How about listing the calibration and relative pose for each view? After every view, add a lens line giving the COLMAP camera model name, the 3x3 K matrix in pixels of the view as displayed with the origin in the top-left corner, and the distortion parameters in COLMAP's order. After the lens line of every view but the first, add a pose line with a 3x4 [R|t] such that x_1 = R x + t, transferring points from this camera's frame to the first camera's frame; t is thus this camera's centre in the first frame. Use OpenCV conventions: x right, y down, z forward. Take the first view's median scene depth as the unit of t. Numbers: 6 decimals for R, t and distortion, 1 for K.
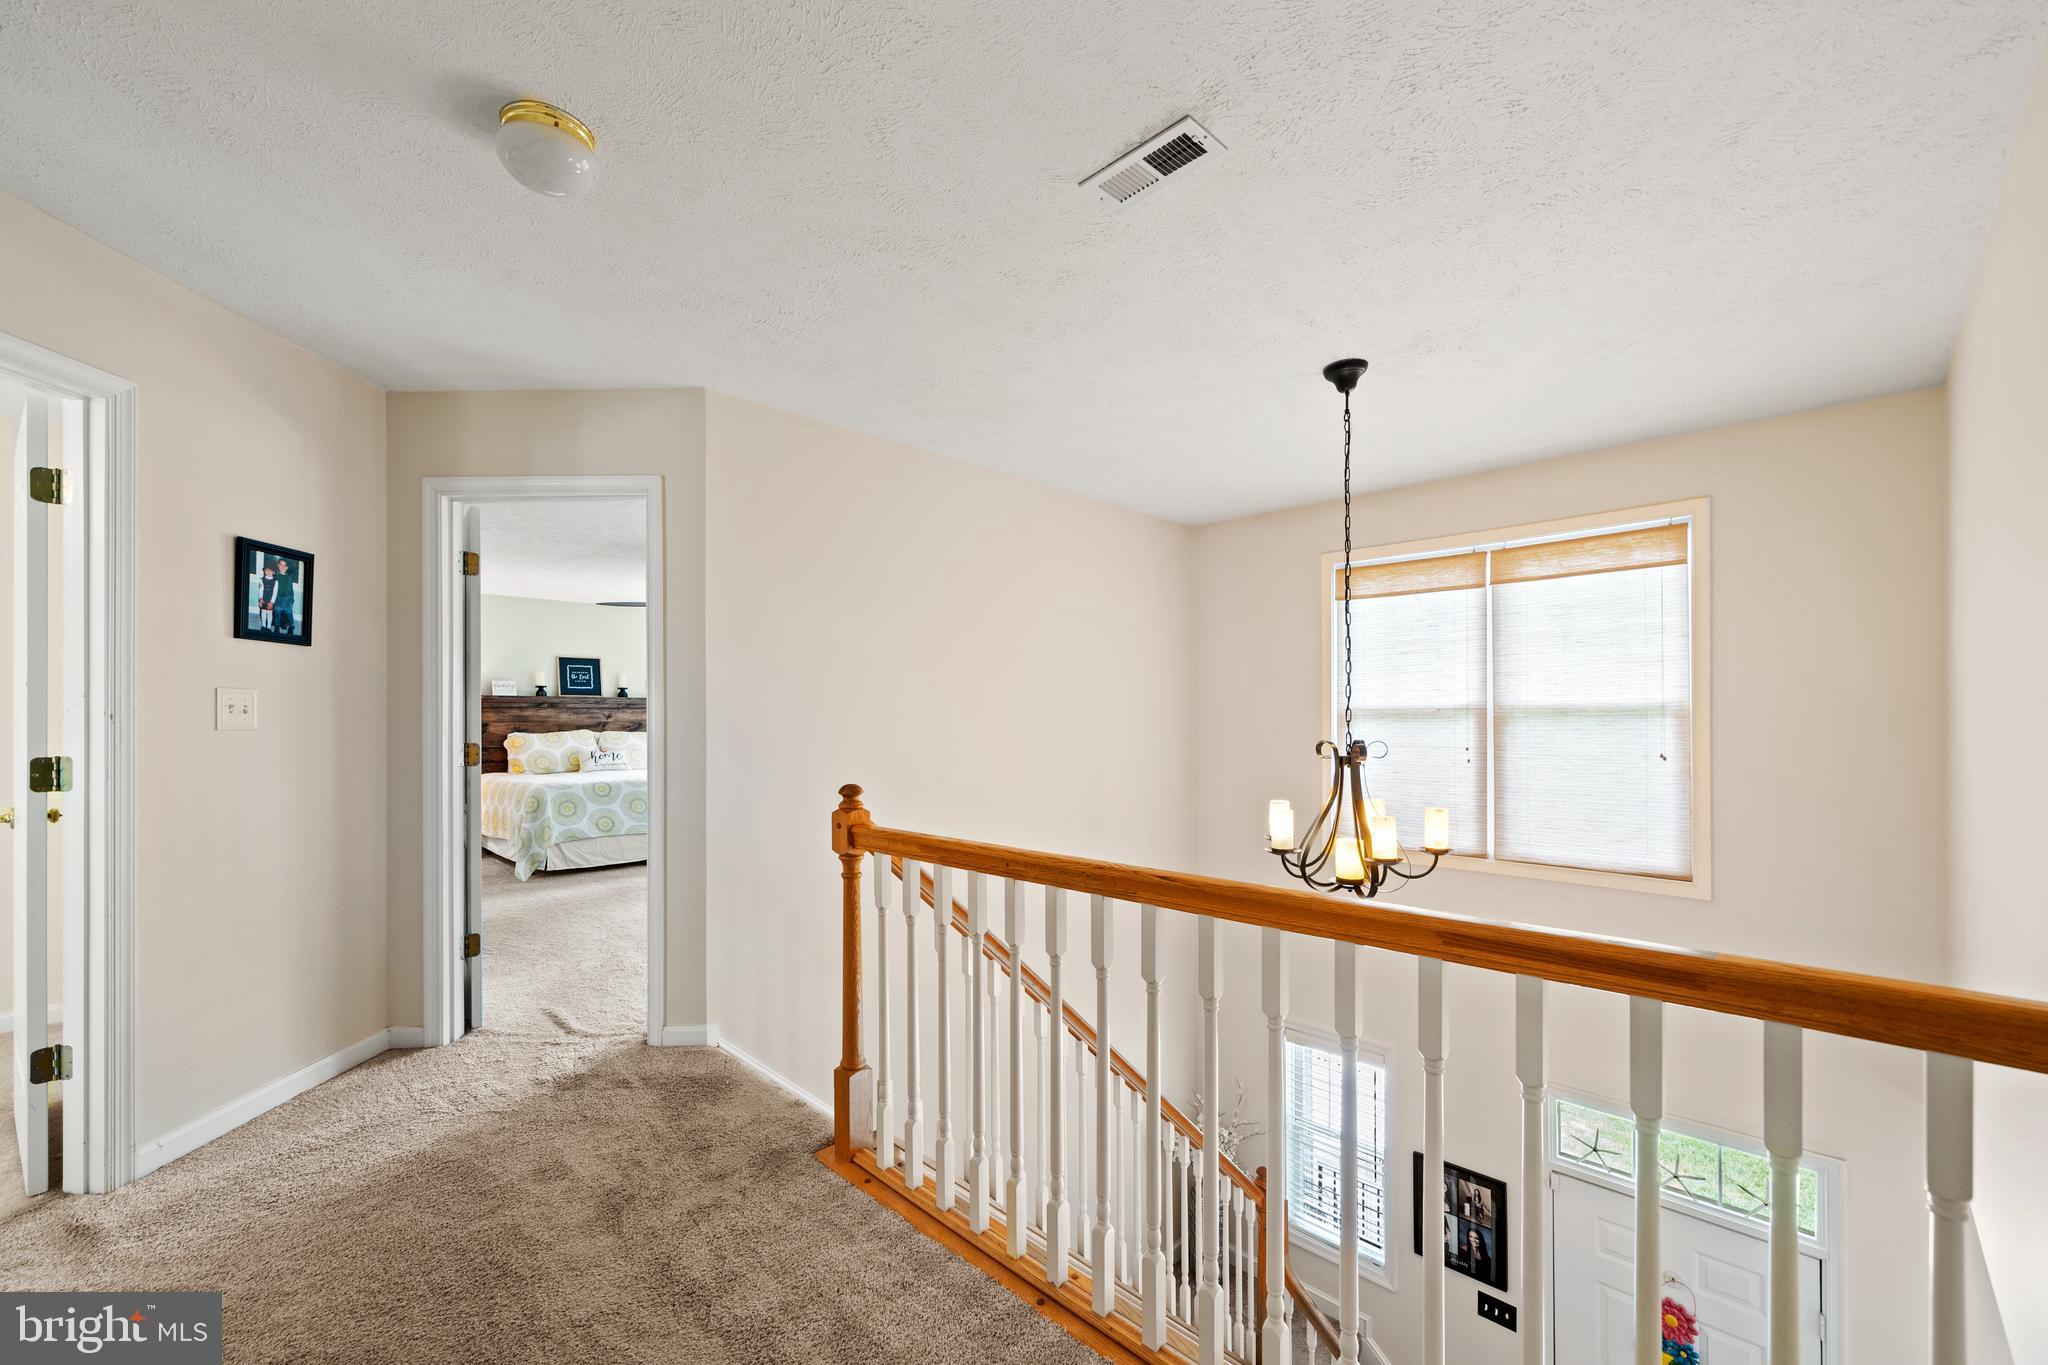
lens RADIAL K [[819.7, 0, 991.6], [0, 819.7, 699.8], [0, 0, 1]] dist [0.002091, 0.000382]
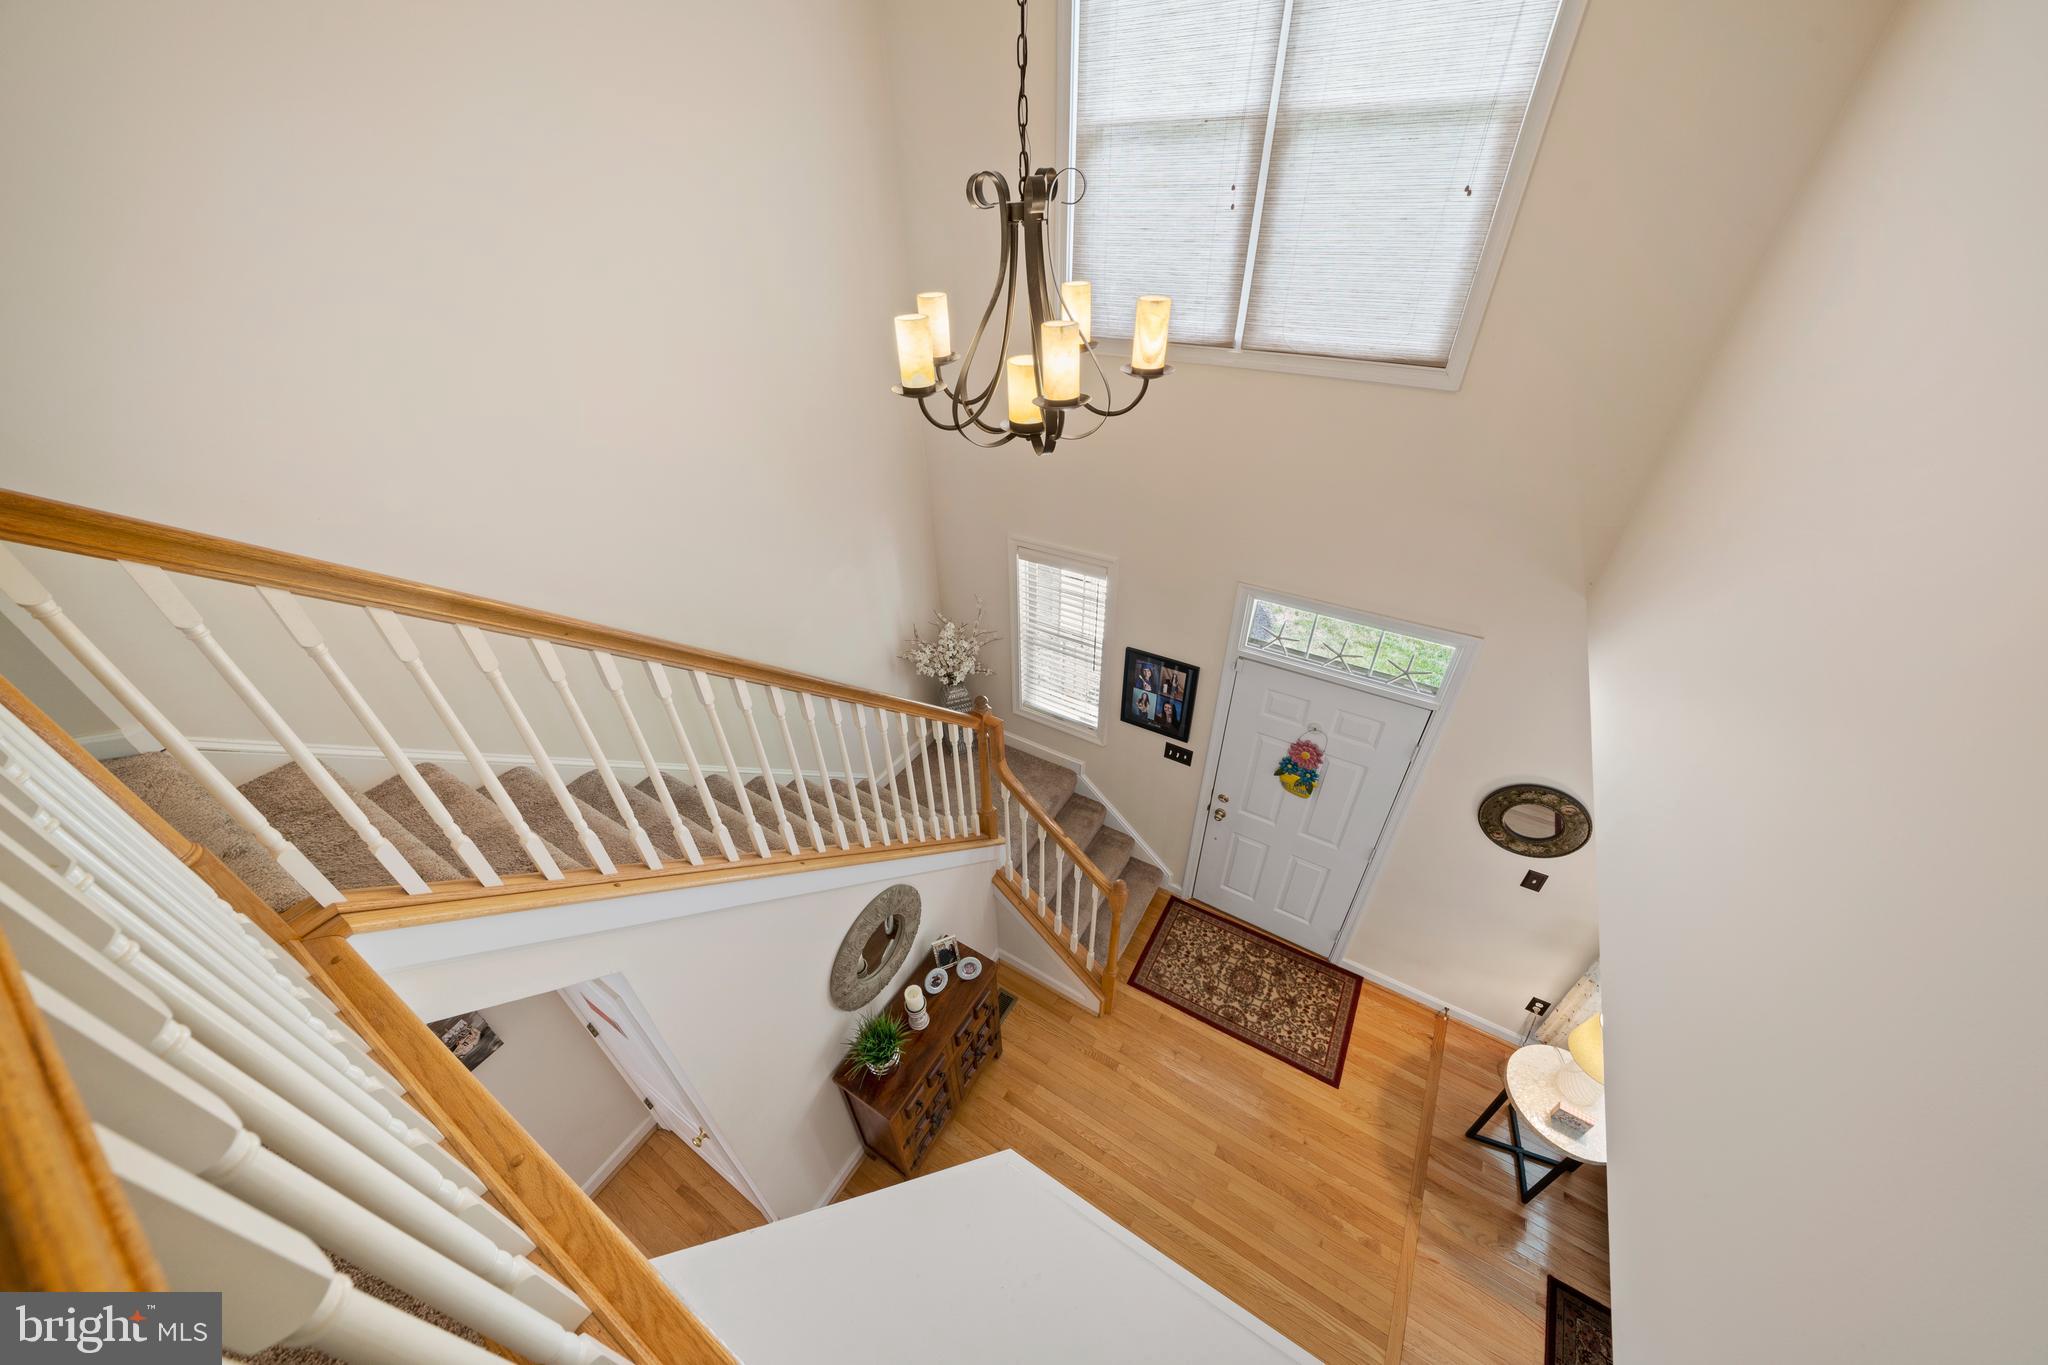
lens RADIAL K [[705.7, 0, 1020.0], [0, 705.7, 672.7], [0, 0, 1]] dist [-0.001370, -0.000120]
pose [[0.967684, -0.164690, 0.190955, 0.232770], [0.018390, 0.801339, 0.597928, 0.030908], [-0.251493, -0.575094, 0.778472, 0.353028]]
